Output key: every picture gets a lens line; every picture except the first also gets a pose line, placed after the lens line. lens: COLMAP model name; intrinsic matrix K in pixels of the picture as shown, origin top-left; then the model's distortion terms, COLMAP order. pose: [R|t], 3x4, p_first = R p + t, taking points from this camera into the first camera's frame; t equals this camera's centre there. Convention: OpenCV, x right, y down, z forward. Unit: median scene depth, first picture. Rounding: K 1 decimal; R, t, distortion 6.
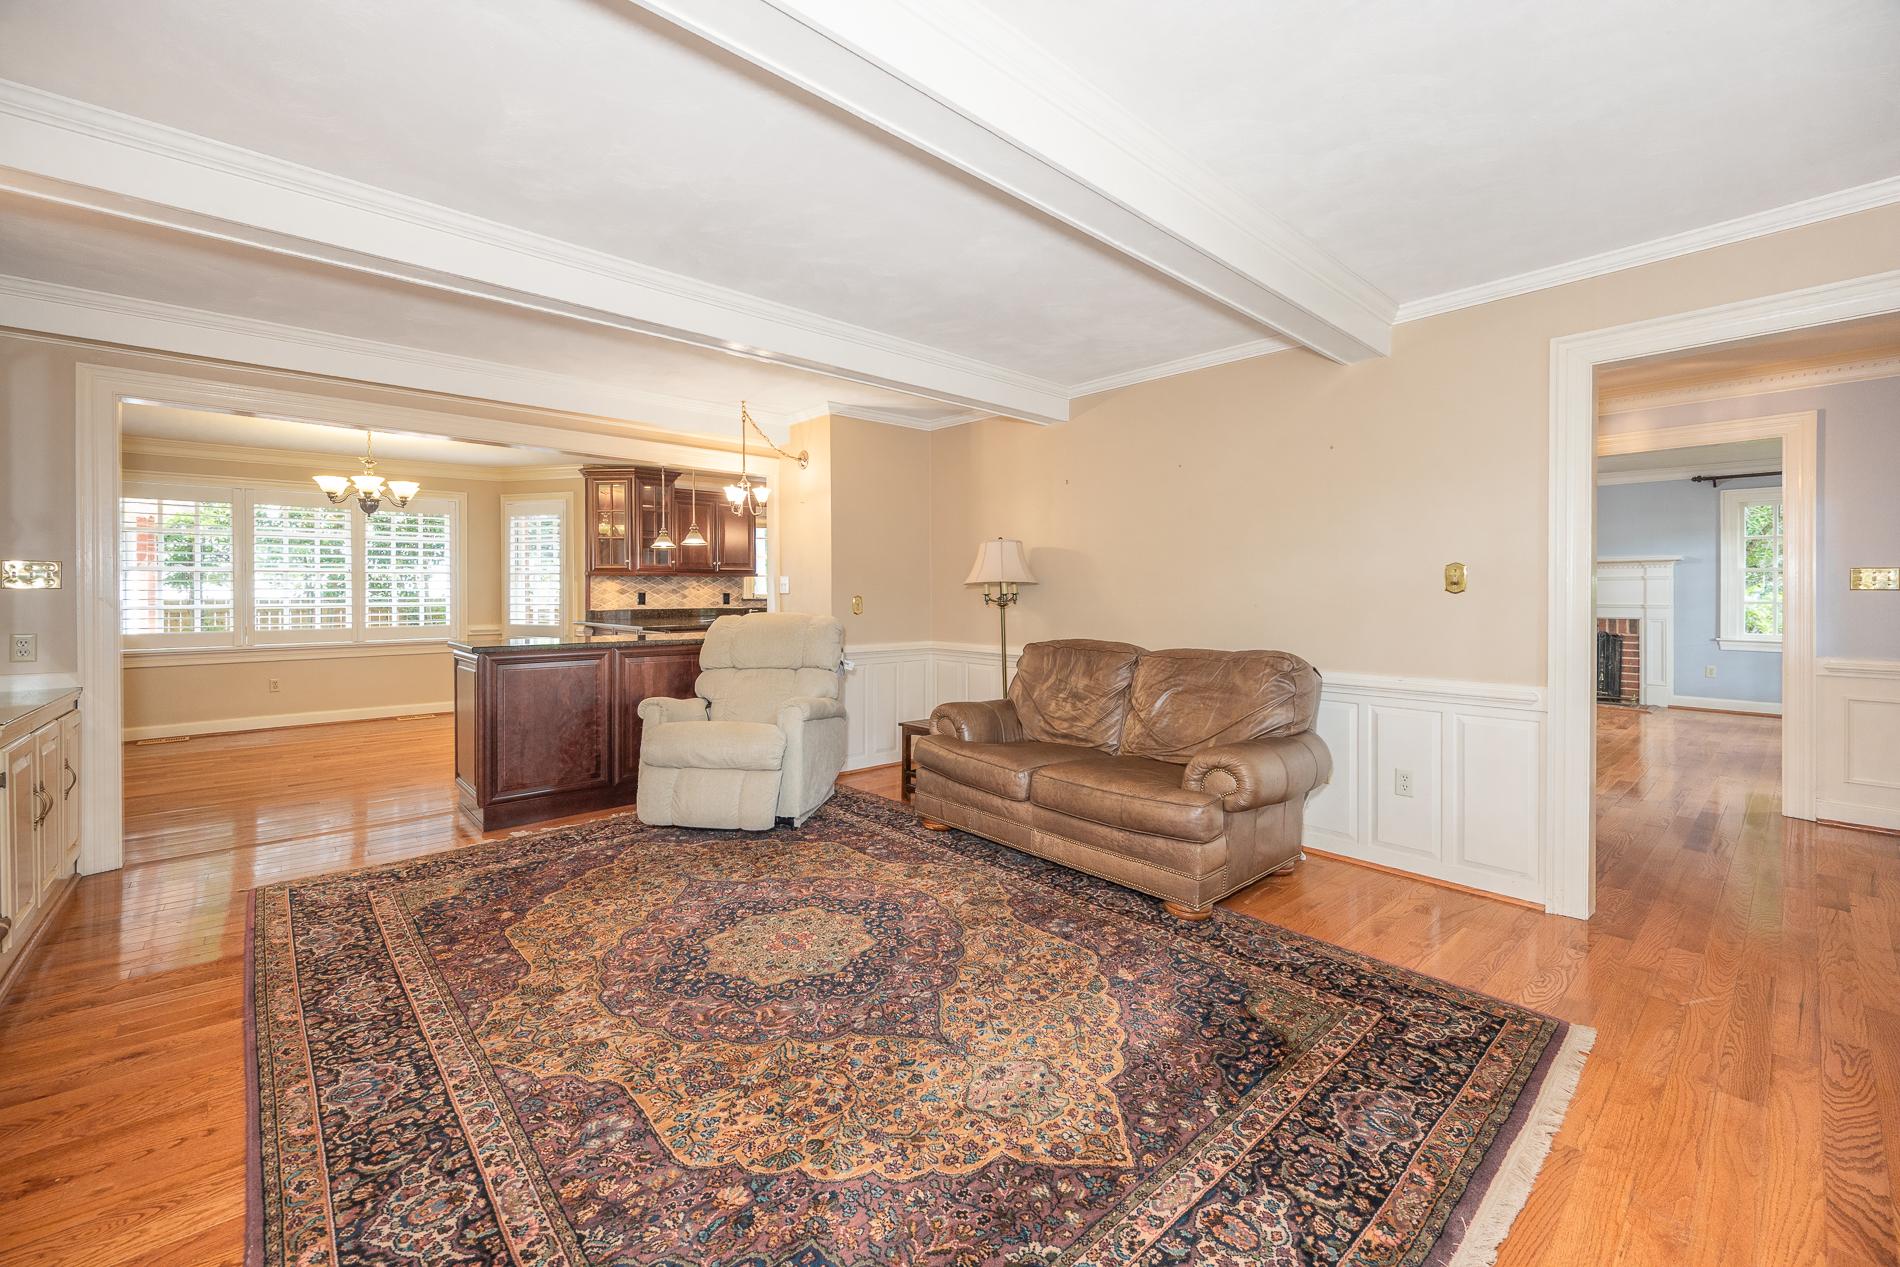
lens RADIAL K [[764.5, 0, 953.3], [0, 764.5, 594.6], [0, 0, 1]] dist [0.002355, -0.000401]
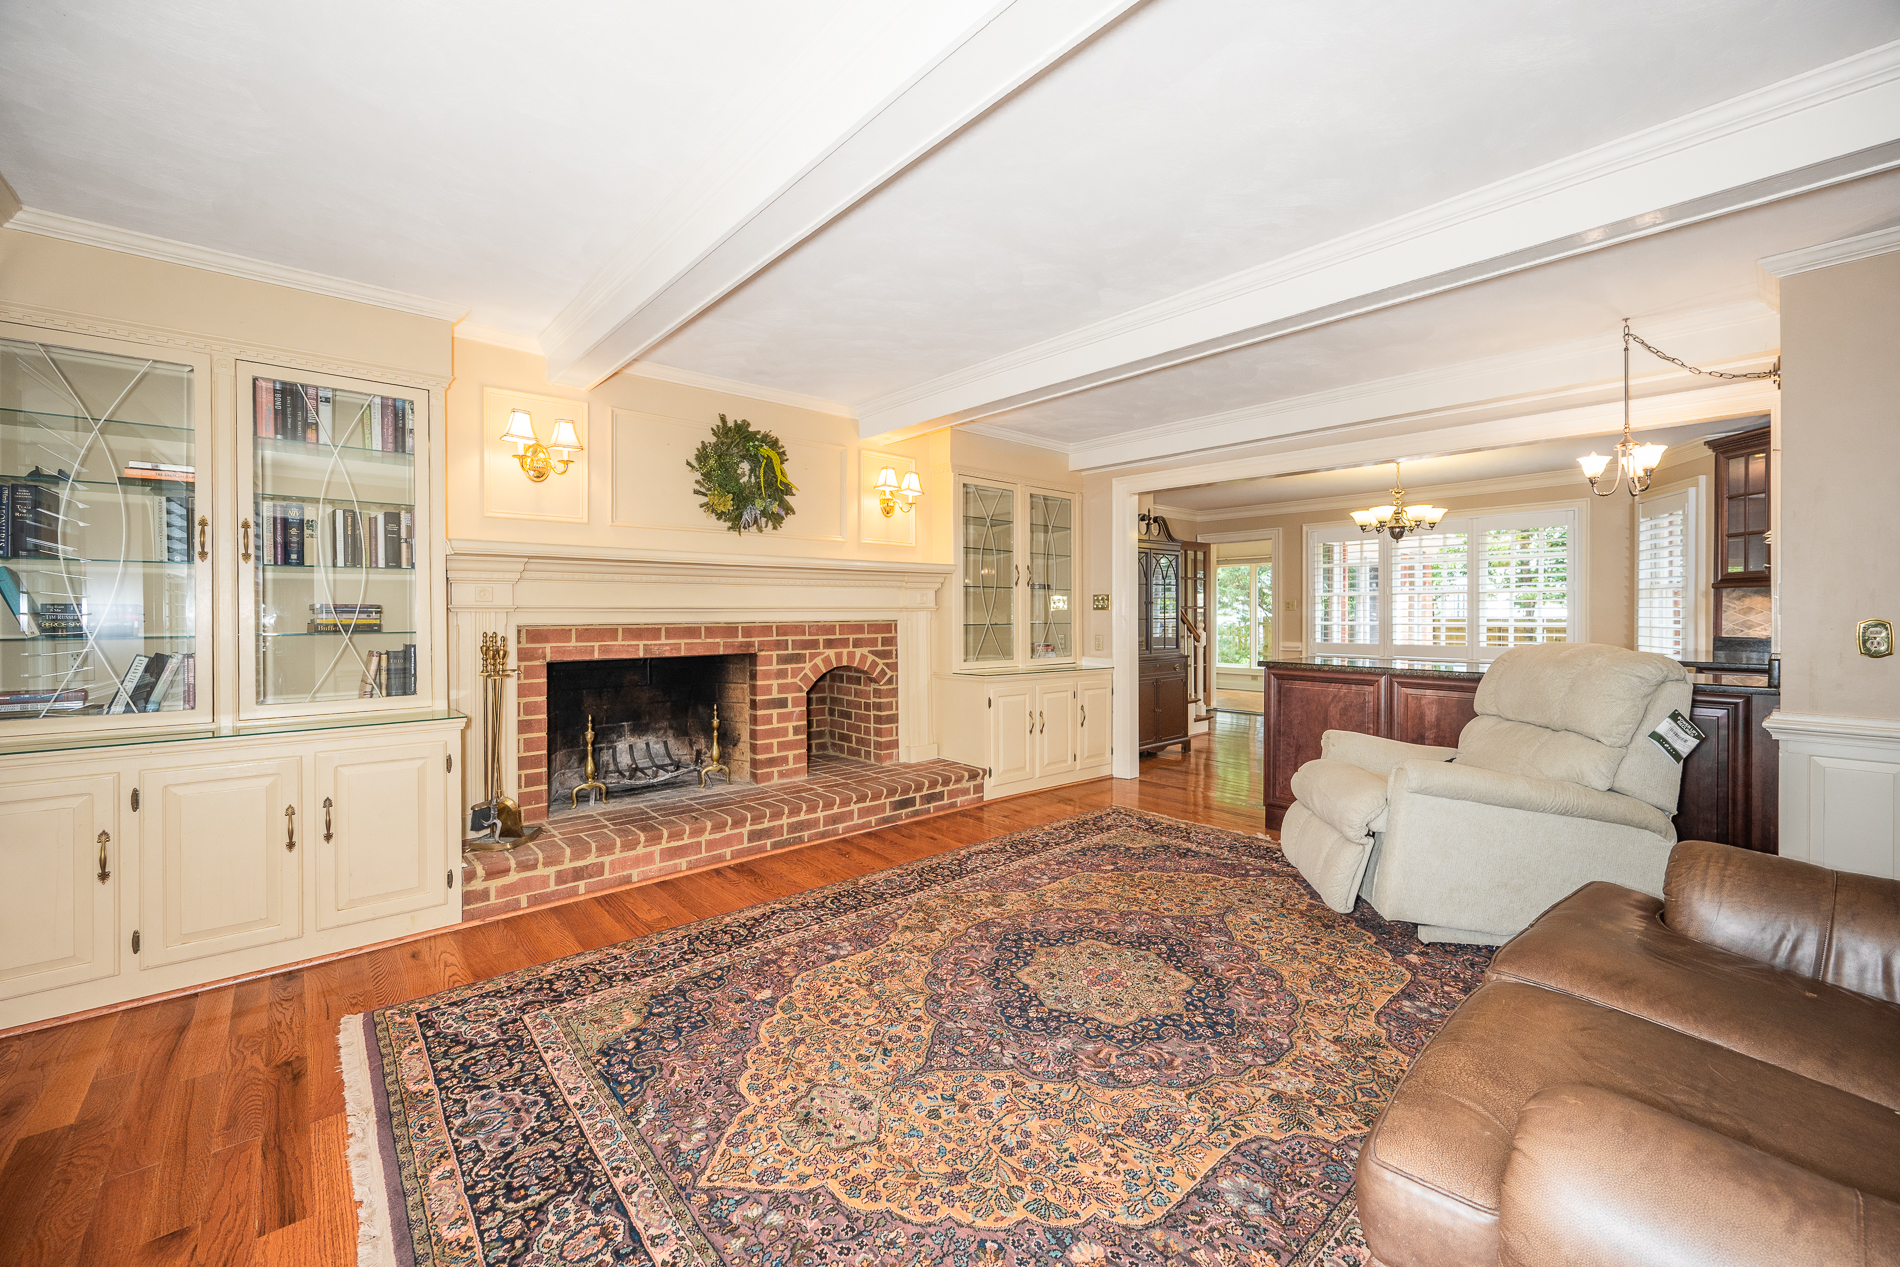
lens RADIAL K [[764.5, 0, 956.5], [0, 764.5, 626.2], [0, 0, 1]] dist [0.002355, -0.000401]
pose [[-0.009818, 0.019650, -0.999759, 0.886356], [-0.001201, 0.999806, 0.019663, -0.012835], [0.999951, 0.001394, -0.009792, 0.970395]]
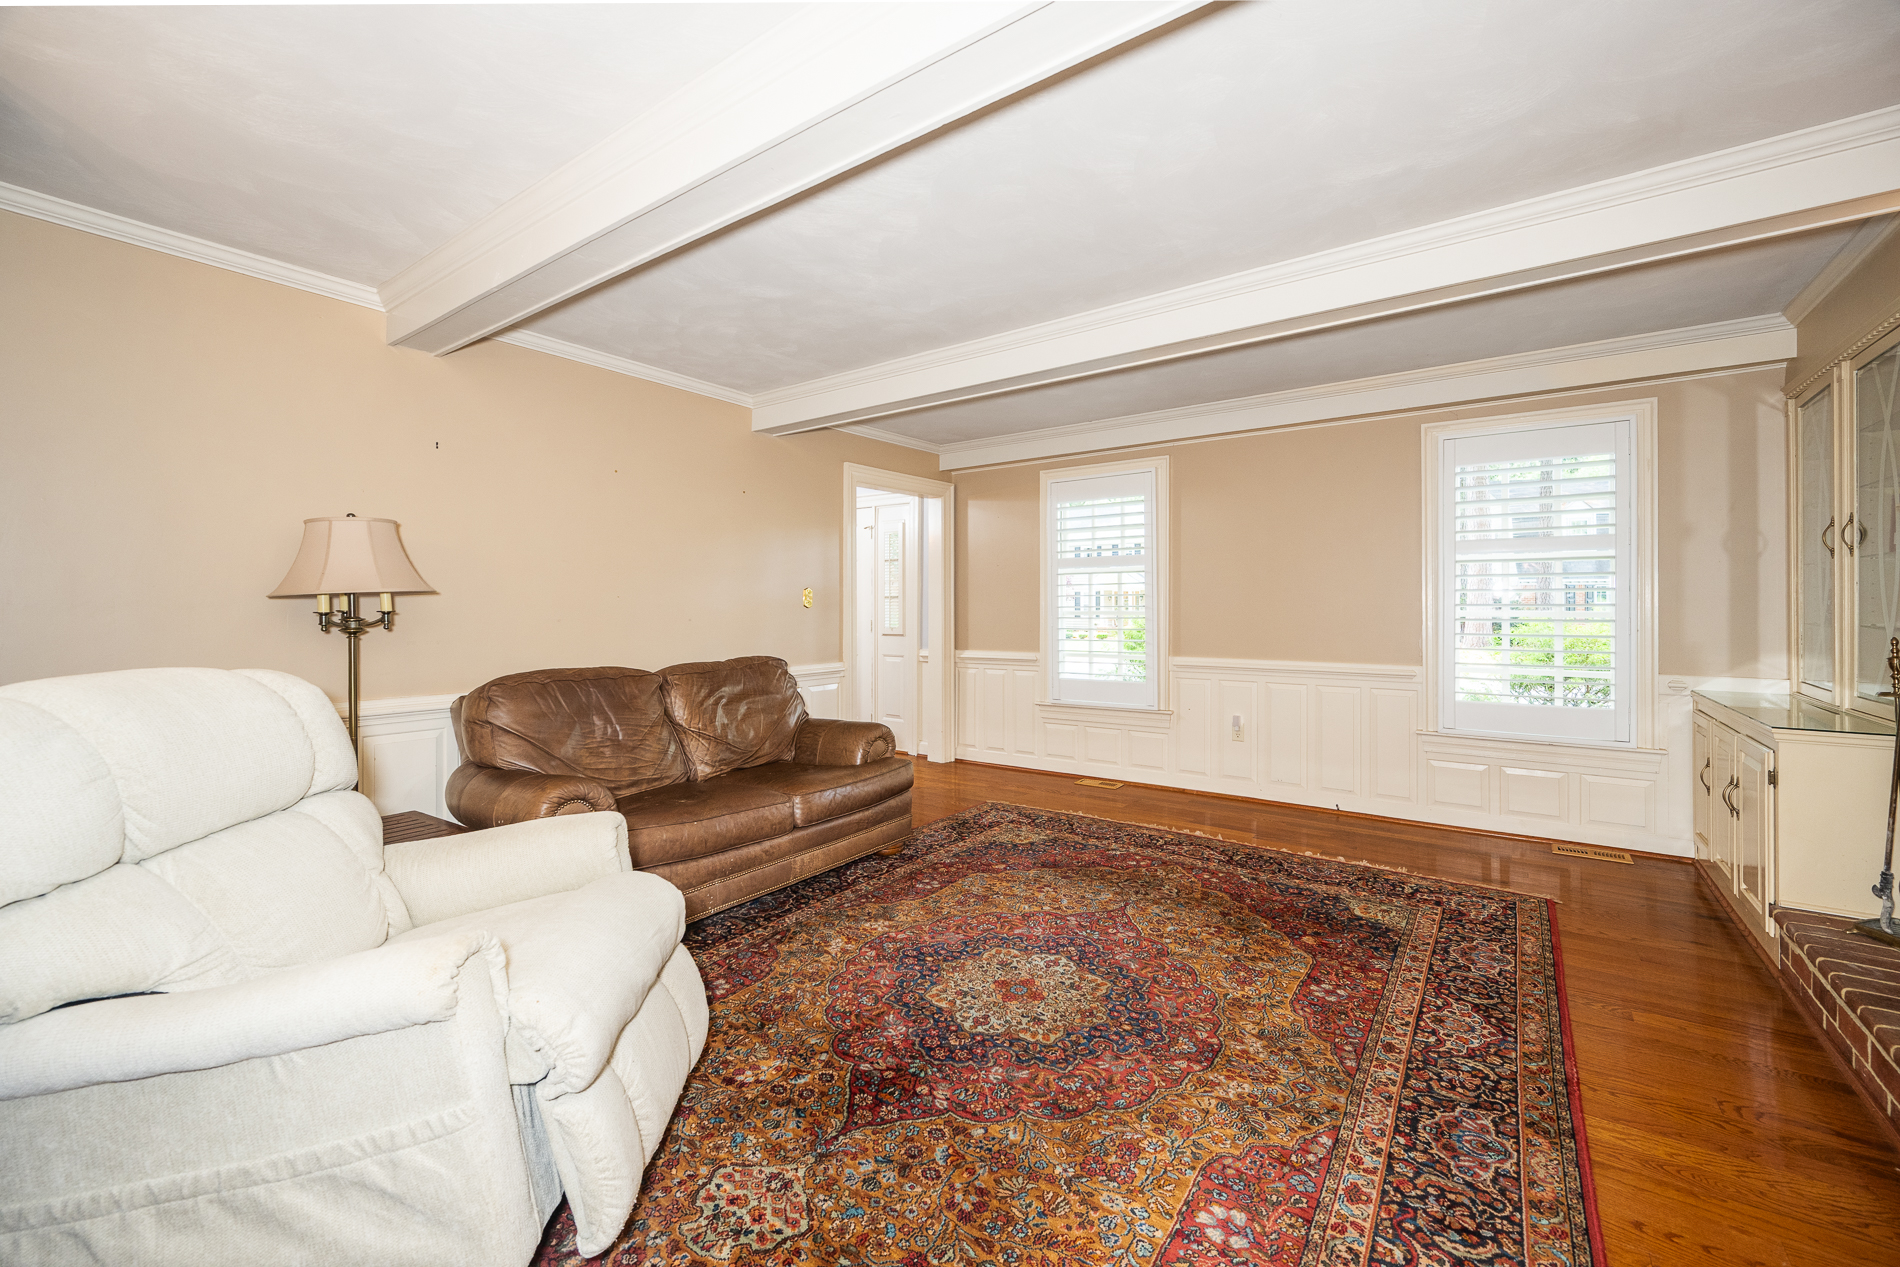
lens RADIAL K [[764.5, 0, 948.4], [0, 764.5, 598.4], [0, 0, 1]] dist [0.002355, -0.000401]
pose [[-0.196512, 0.014578, 0.980393, -1.289636], [0.009018, 0.999874, -0.013060, 0.001705], [-0.980460, 0.006275, -0.196619, 1.485701]]
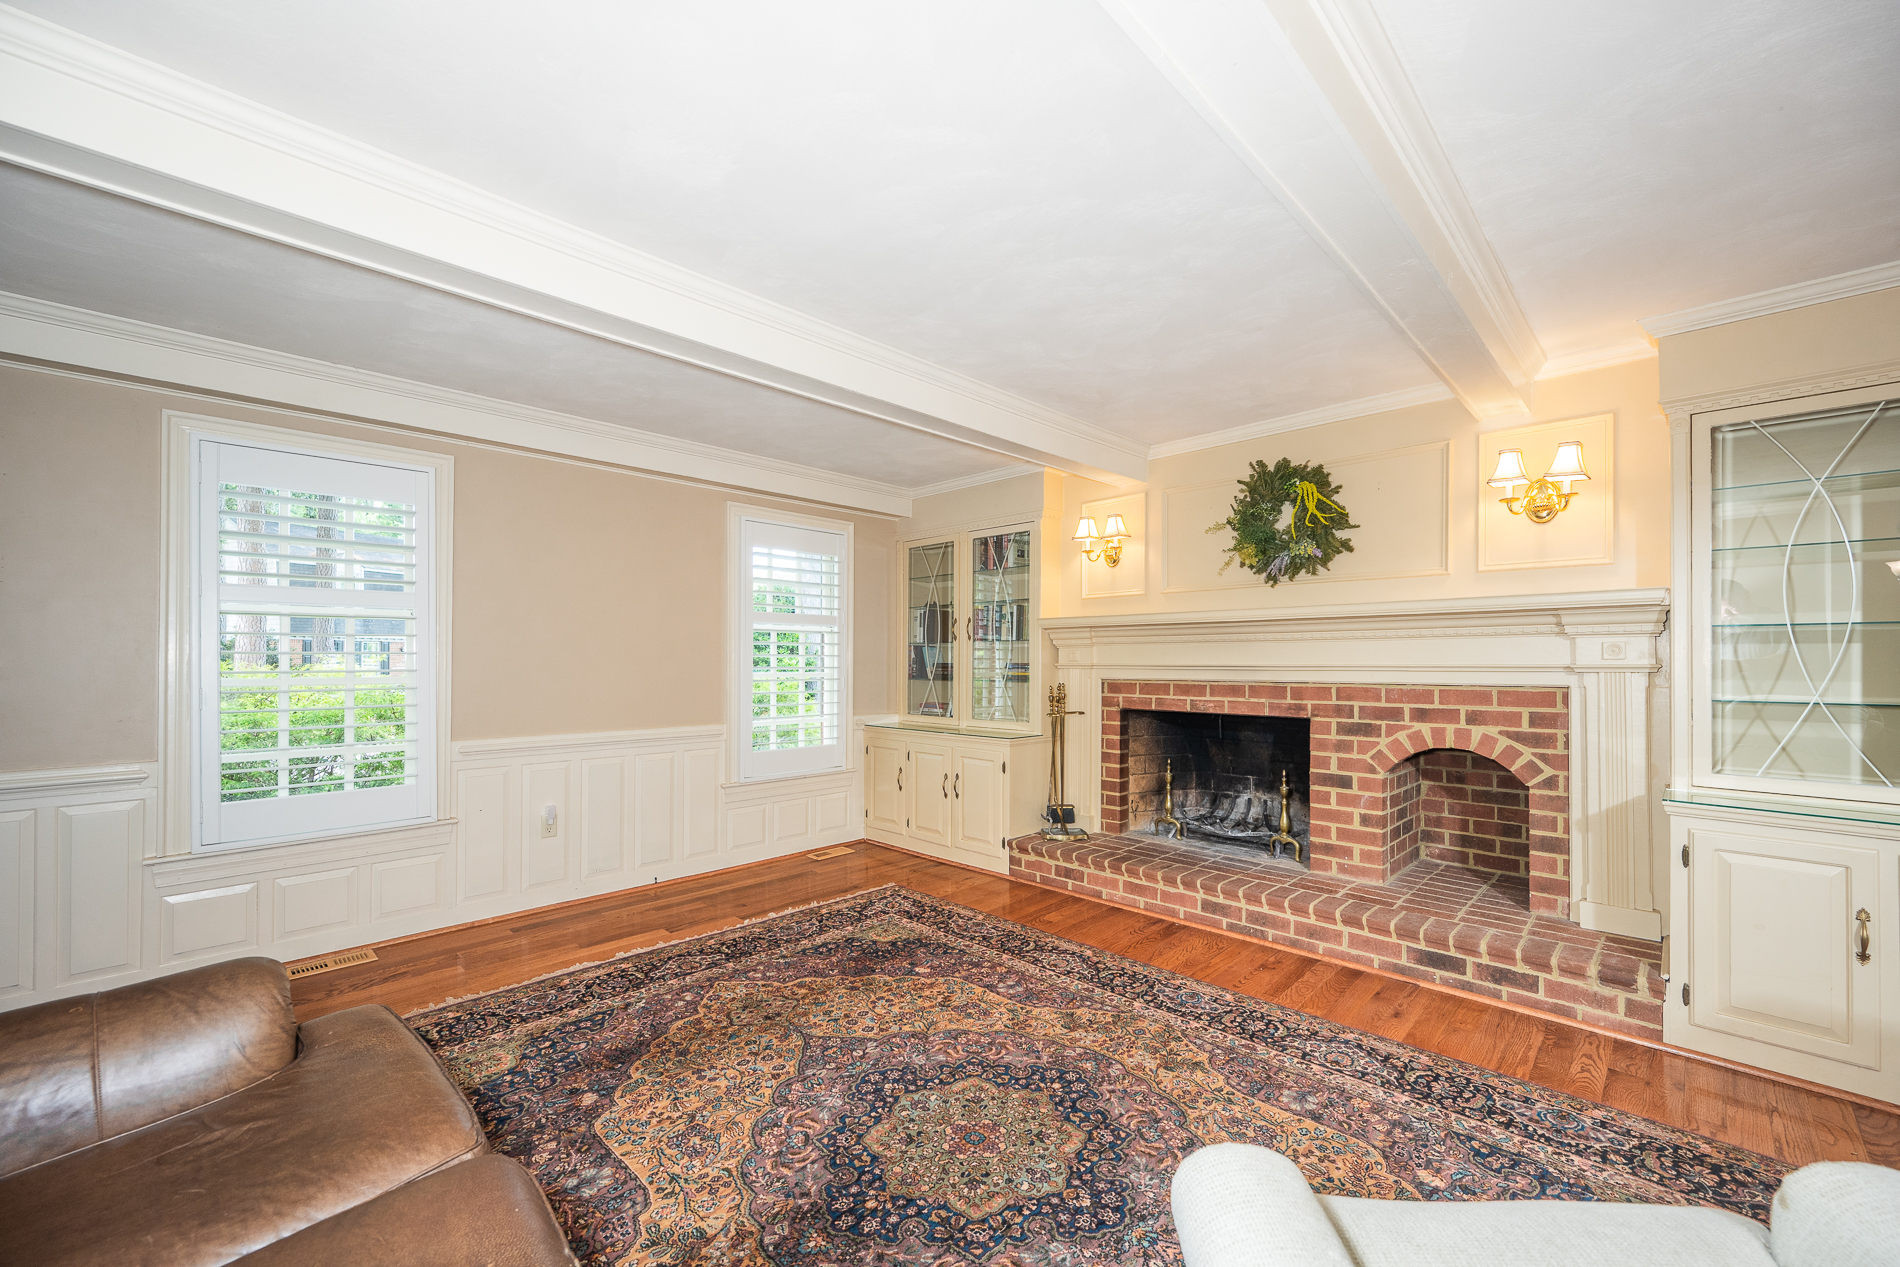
lens RADIAL K [[764.5, 0, 954.5], [0, 764.5, 661.5], [0, 0, 1]] dist [0.002355, -0.000401]
pose [[-0.998368, -0.000401, -0.057112, -0.174908], [-0.000642, 0.999991, 0.004211, -0.037564], [0.057110, 0.004241, -0.998359, 2.091675]]
